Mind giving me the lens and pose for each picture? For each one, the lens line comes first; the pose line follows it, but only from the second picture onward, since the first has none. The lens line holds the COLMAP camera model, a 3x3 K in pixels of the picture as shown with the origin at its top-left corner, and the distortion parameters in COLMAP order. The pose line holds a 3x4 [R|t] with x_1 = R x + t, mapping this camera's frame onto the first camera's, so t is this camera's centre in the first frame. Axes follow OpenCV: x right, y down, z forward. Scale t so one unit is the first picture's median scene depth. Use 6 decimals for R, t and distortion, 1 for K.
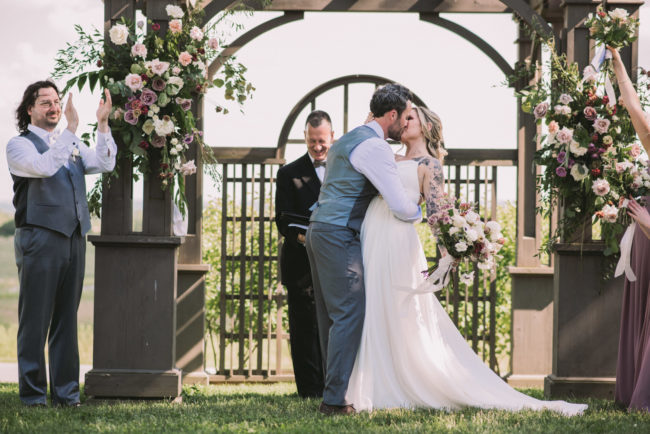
lens RADIAL K [[1653.0, 0, 325.0], [0, 1653.0, 217.0], [0, 0, 1]] dist [0.040117, -0.063832]
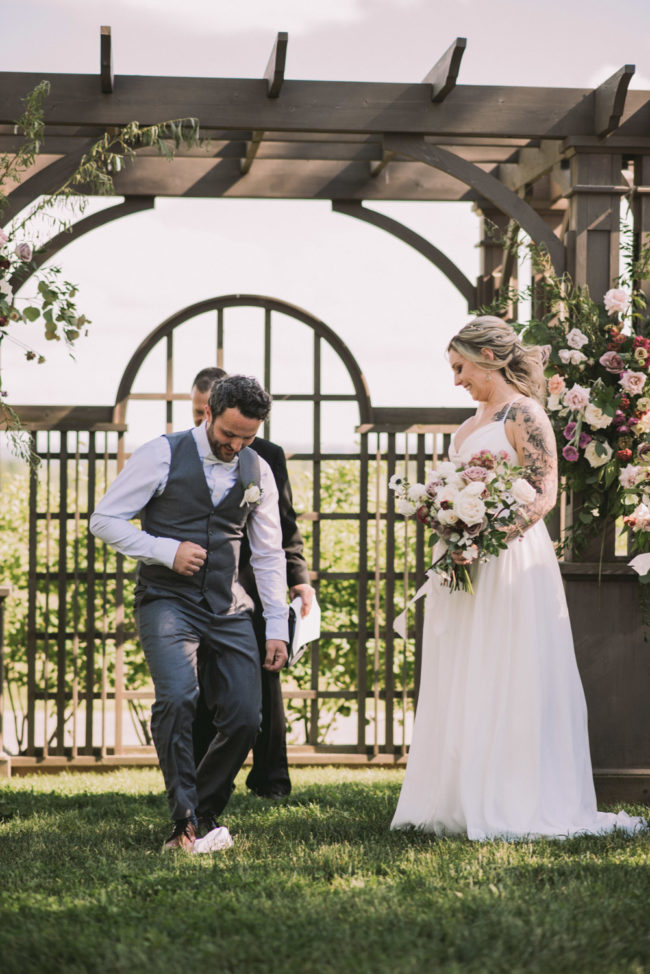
lens RADIAL K [[2308.6, 0, 344.2], [0, 2308.6, 471.9], [0, 0, 1]] dist [0.033014, 0.577886]
pose [[0.996118, -0.006208, 0.087806, -0.020370], [0.005958, 0.999977, 0.003112, -0.019629], [-0.087823, -0.002577, 0.996133, 0.092274]]
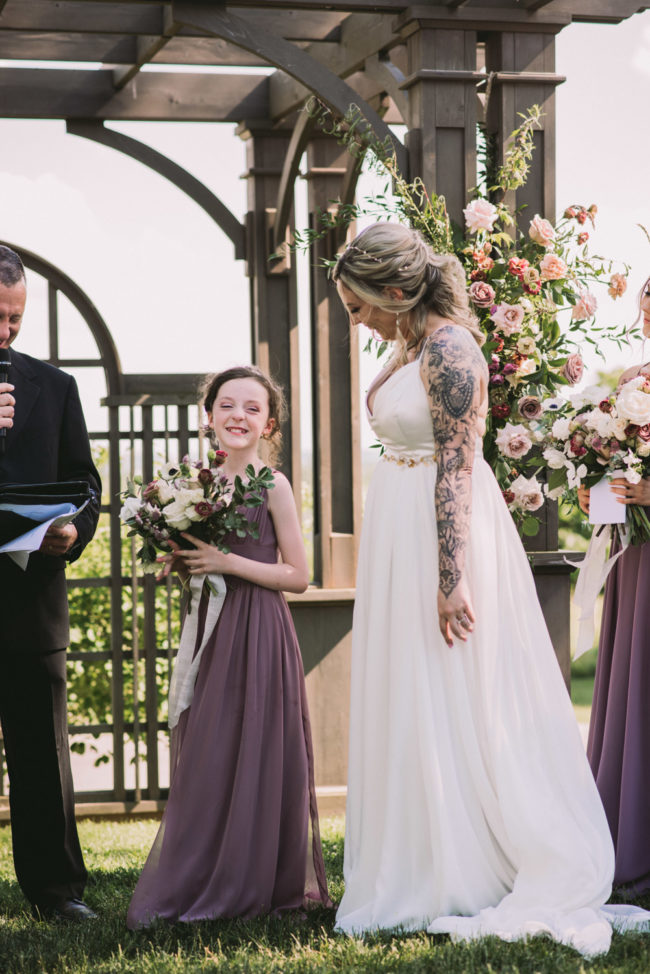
lens RADIAL K [[2323.9, 0, 325.0], [0, 2323.9, 487.0], [0, 0, 1]] dist [0.046380, 0.180988]
pose [[0.970408, -0.029761, 0.239631, -0.047883], [0.029077, 0.999557, 0.006392, -0.008334], [-0.239715, 0.000764, 0.970843, 0.270428]]
